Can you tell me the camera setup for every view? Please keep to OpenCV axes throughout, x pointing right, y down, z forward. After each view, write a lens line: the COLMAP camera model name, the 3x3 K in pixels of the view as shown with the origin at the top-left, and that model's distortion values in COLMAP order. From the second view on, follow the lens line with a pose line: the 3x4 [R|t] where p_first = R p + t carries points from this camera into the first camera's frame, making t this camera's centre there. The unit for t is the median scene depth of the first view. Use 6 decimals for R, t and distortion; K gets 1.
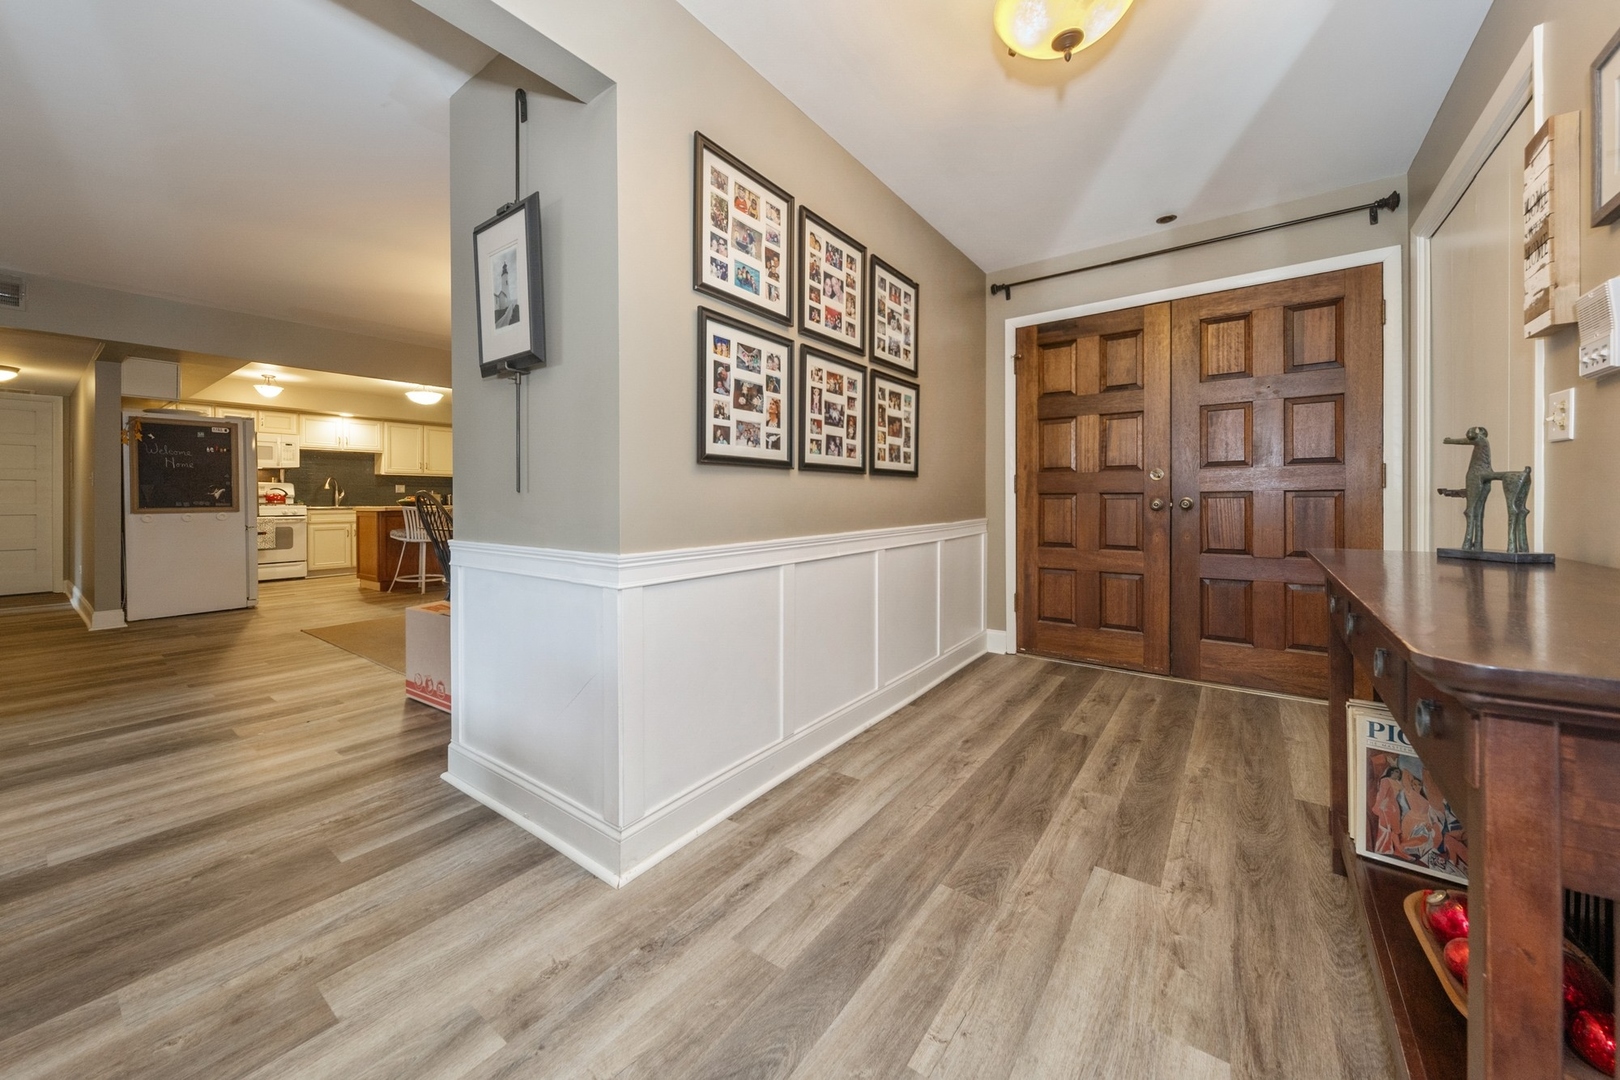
lens RADIAL K [[582.8, 0, 813.1], [0, 582.8, 496.3], [0, 0, 1]] dist [0.000302, 0.000008]
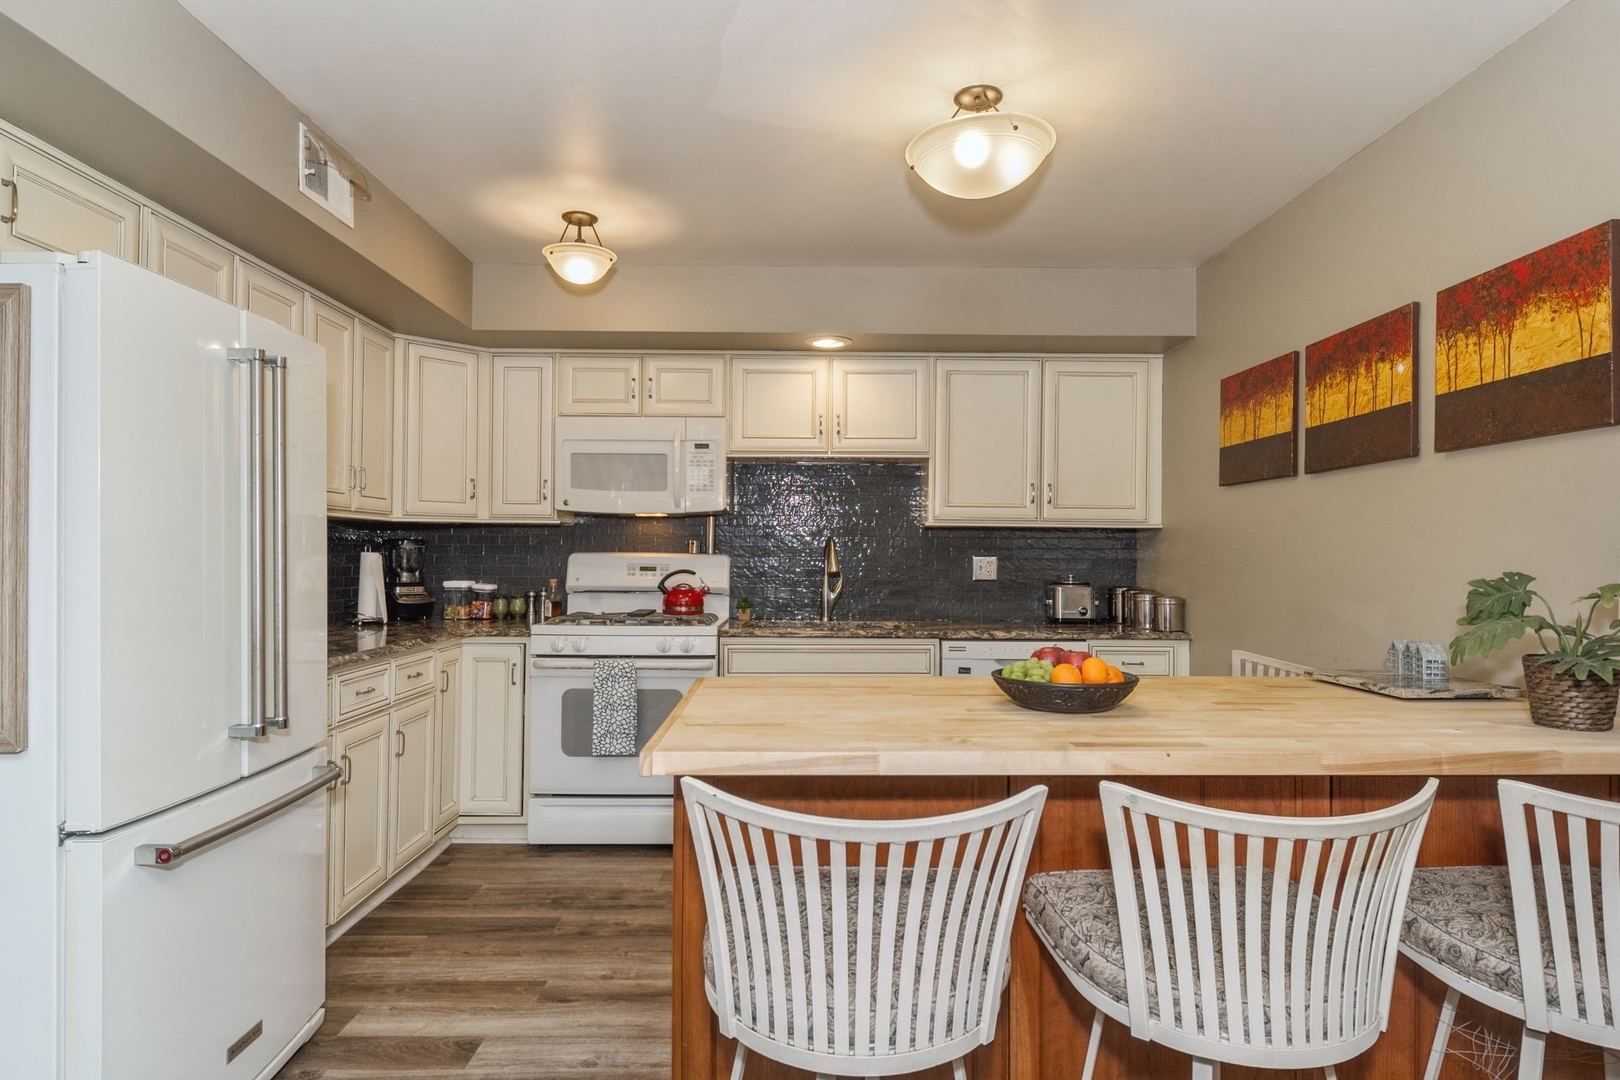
lens RADIAL K [[895.4, 0, 810.0], [0, 895.4, 540.0], [0, 0, 1]] dist [0.002006, 0.000298]
pose [[0.603251, 0.003126, -0.797545, -0.421143], [-0.004283, 0.999991, 0.000679, -0.031627], [0.797540, 0.003006, 0.603259, 0.708222]]
